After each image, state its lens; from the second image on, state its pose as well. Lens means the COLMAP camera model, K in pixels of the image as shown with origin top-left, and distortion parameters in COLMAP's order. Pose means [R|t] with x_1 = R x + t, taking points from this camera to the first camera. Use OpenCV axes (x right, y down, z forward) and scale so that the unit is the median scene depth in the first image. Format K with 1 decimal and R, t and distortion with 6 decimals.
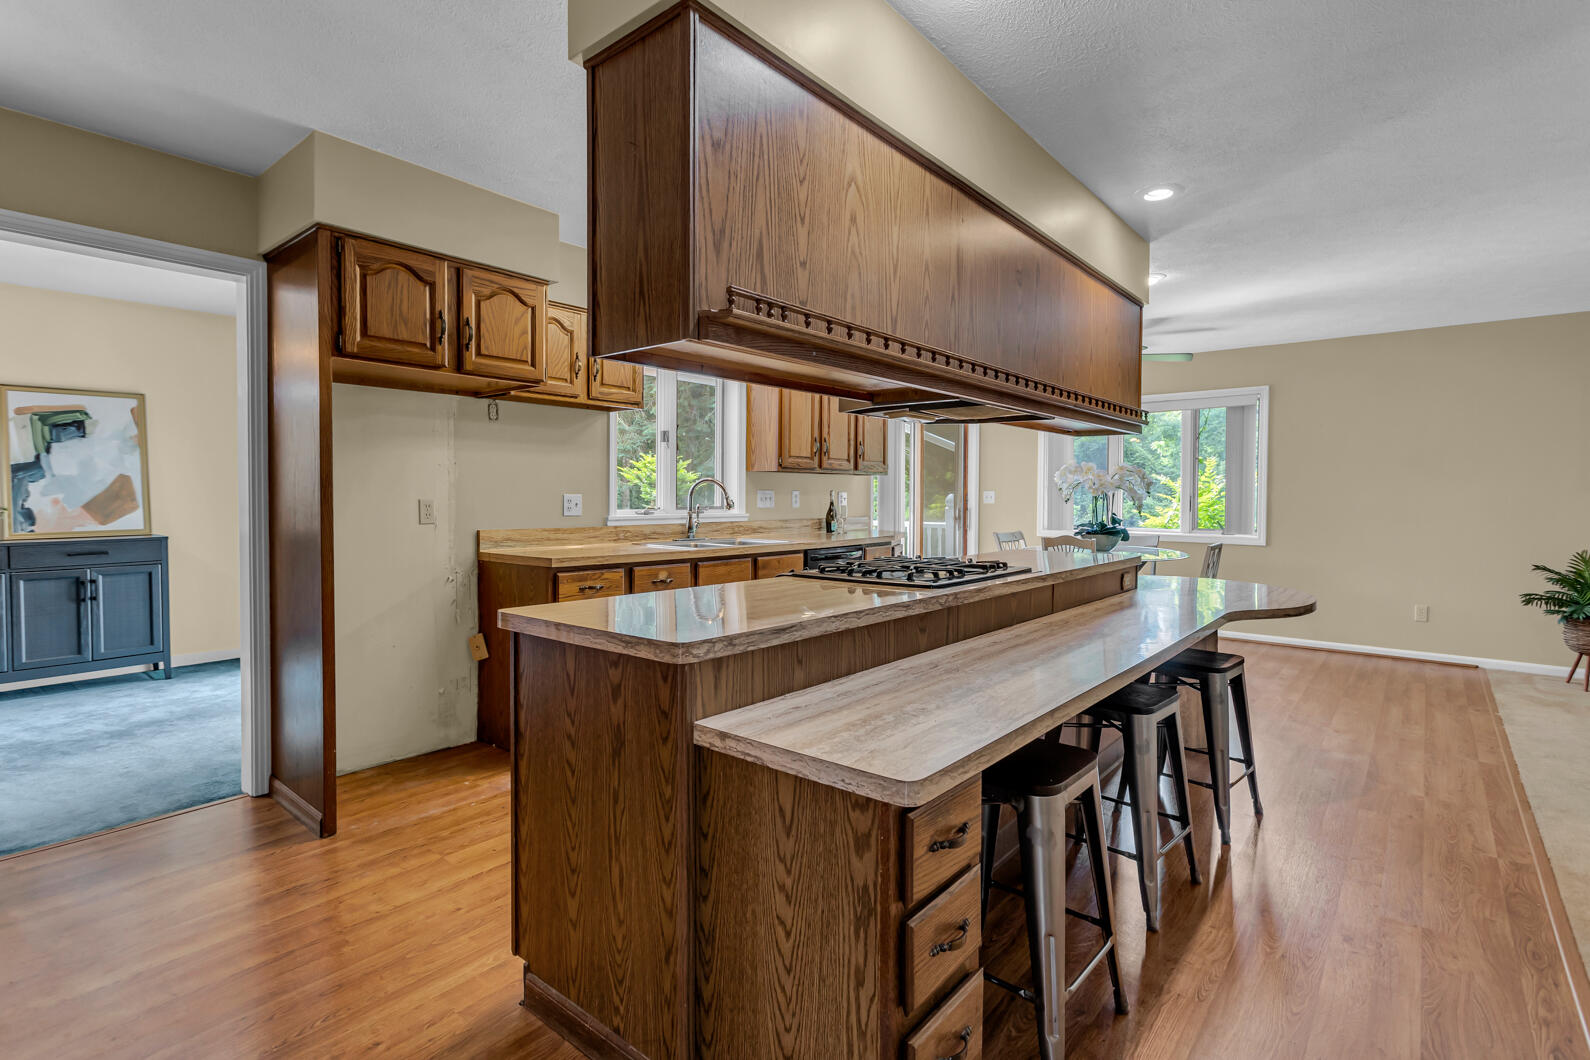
lens RADIAL K [[780.4, 0, 800.6], [0, 780.4, 511.0], [0, 0, 1]] dist [0.001010, 0.000532]
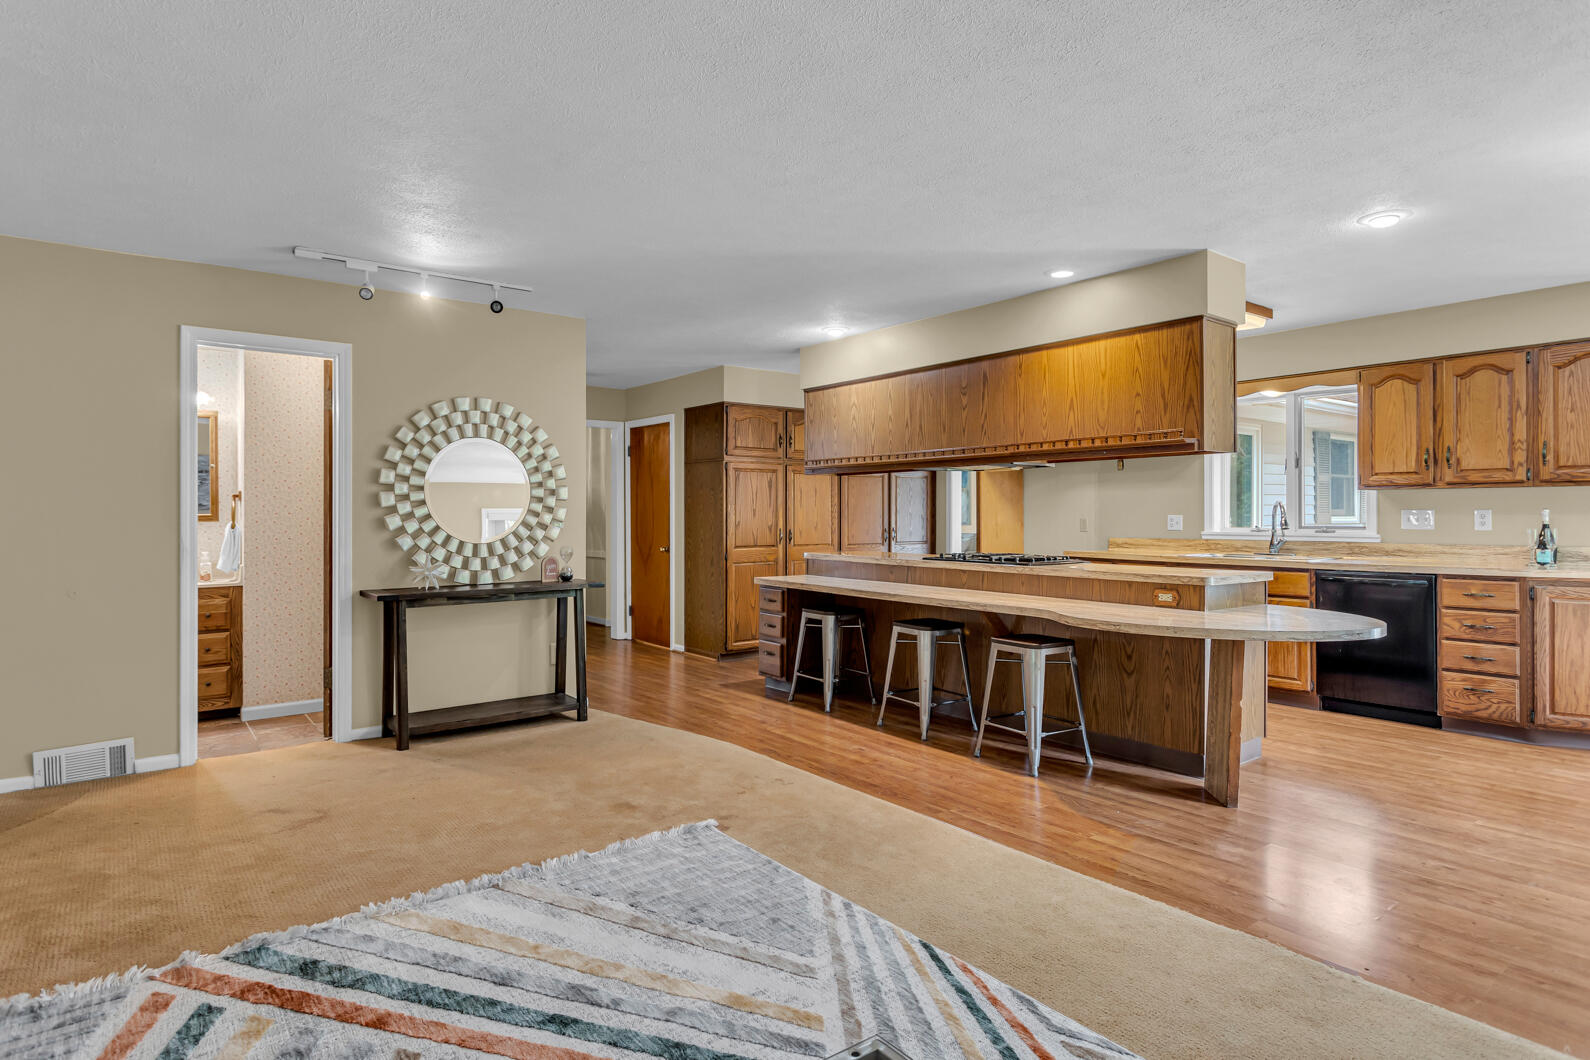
lens RADIAL K [[780.4, 0, 800.6], [0, 780.4, 511.0], [0, 0, 1]] dist [0.001010, 0.000532]
pose [[-0.192214, -0.004843, -0.981341, 1.906202], [-0.021189, 0.999775, -0.000784, -0.020316], [0.981124, 0.020643, -0.192274, 0.886462]]
